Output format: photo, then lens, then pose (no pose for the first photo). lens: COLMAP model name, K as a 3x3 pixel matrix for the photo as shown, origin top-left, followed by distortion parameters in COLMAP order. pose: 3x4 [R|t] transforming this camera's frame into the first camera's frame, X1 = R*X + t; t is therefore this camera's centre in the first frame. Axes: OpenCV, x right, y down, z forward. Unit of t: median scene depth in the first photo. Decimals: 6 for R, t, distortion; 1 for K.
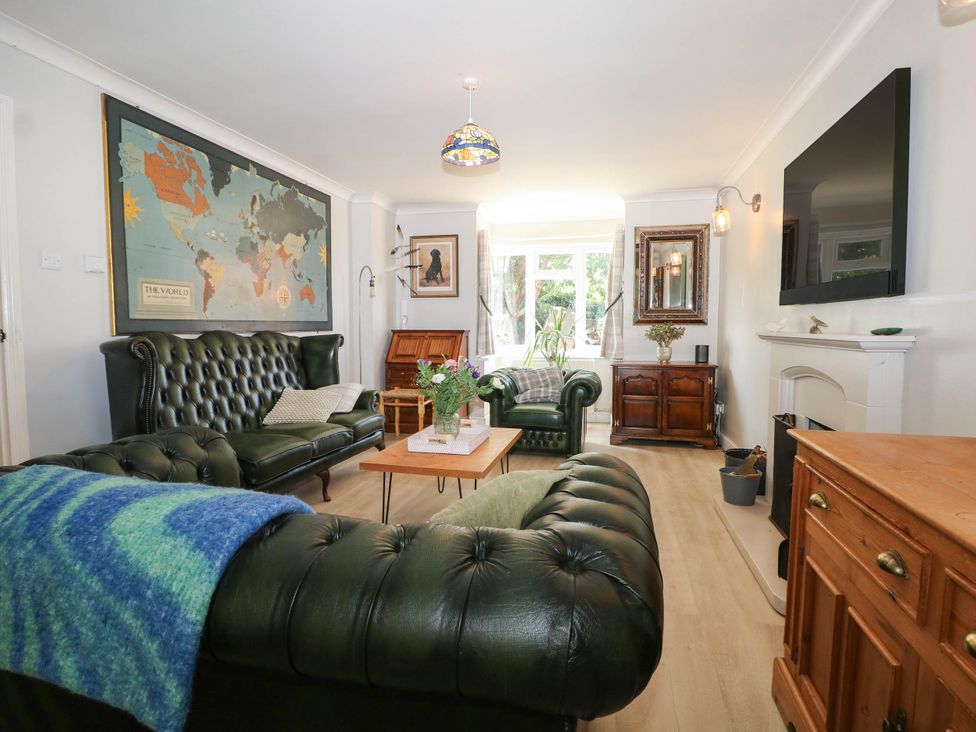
lens RADIAL K [[521.0, 0, 493.1], [0, 521.0, 360.4], [0, 0, 1]] dist [0.002176, -0.013332]
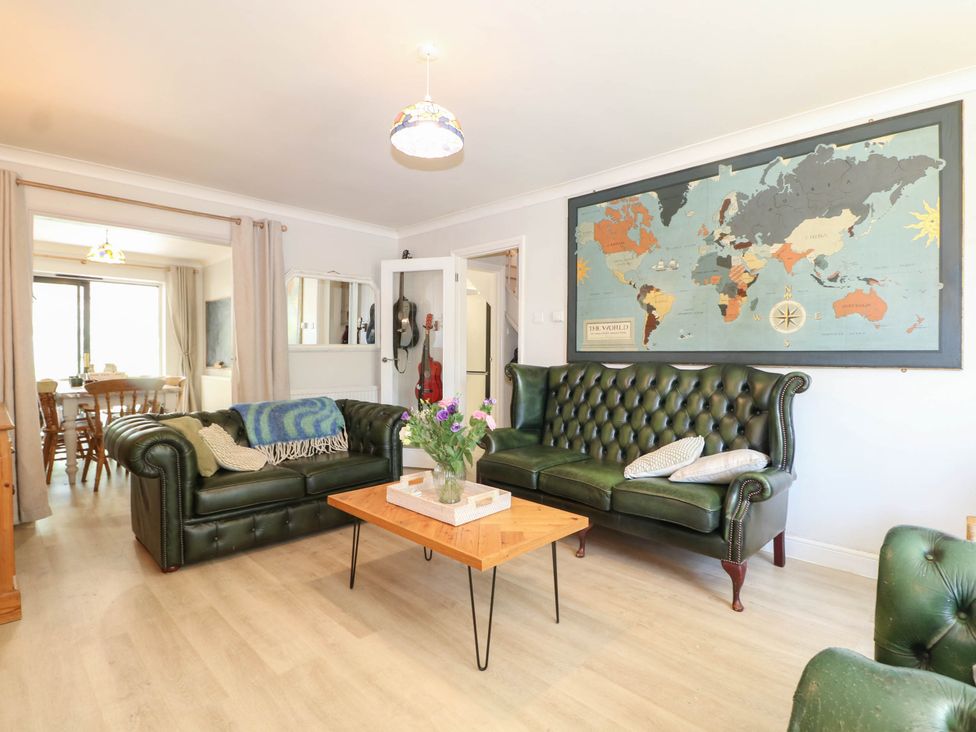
lens RADIAL K [[521.0, 0, 493.1], [0, 521.0, 360.4], [0, 0, 1]] dist [0.002176, -0.013332]
pose [[-0.518743, 0.001655, -0.854928, 0.486410], [-0.062749, 0.997227, 0.040004, -0.080154], [0.852624, 0.074398, -0.517201, 1.252785]]
